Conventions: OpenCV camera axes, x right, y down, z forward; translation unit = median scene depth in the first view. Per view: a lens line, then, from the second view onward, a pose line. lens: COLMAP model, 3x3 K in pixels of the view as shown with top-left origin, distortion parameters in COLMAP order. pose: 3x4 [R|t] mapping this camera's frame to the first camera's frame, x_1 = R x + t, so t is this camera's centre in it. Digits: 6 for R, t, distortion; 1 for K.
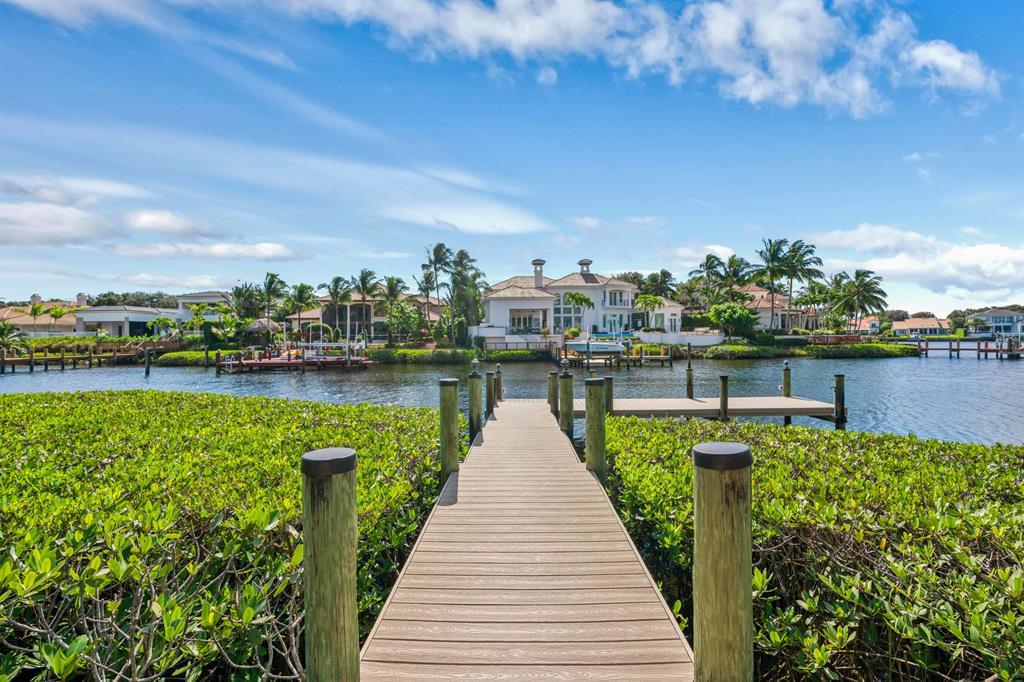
lens RADIAL K [[458.5, 0, 512.0], [0, 458.5, 341.0], [0, 0, 1]] dist [-0.008625, 0.001087]
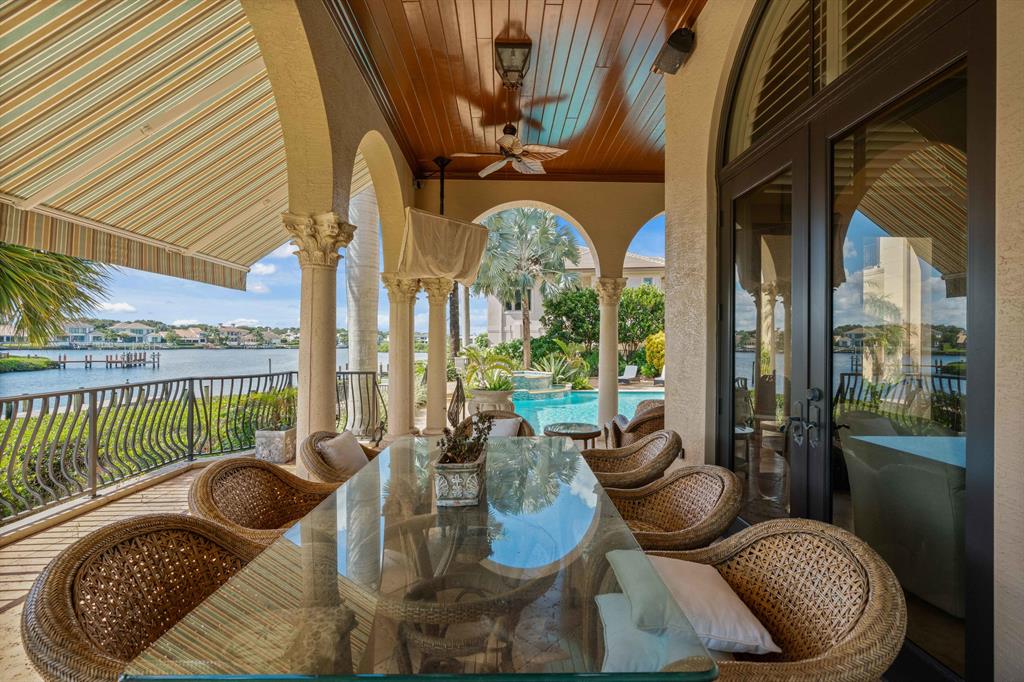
lens RADIAL K [[458.5, 0, 512.0], [0, 458.5, 341.0], [0, 0, 1]] dist [-0.008625, 0.001087]
pose [[-0.039273, 0.015305, 0.999111, -0.107251], [-0.003566, 0.999874, -0.015457, -0.007149], [-0.999222, -0.004170, -0.039214, -0.043534]]
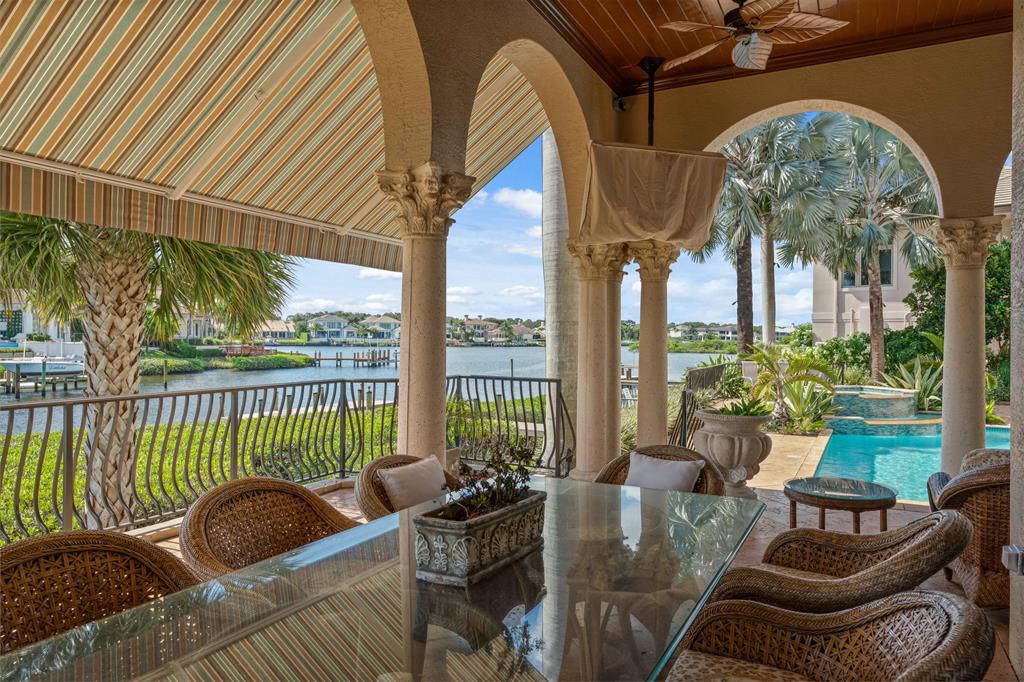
lens RADIAL K [[660.9, 0, 512.0], [0, 660.9, 341.0], [0, 0, 1]] dist [0.002911, 0.000581]
pose [[0.445961, 0.009147, 0.895005, -0.105324], [-0.009998, 0.999936, -0.005238, -0.007157], [-0.894996, -0.006612, 0.446024, -0.047770]]
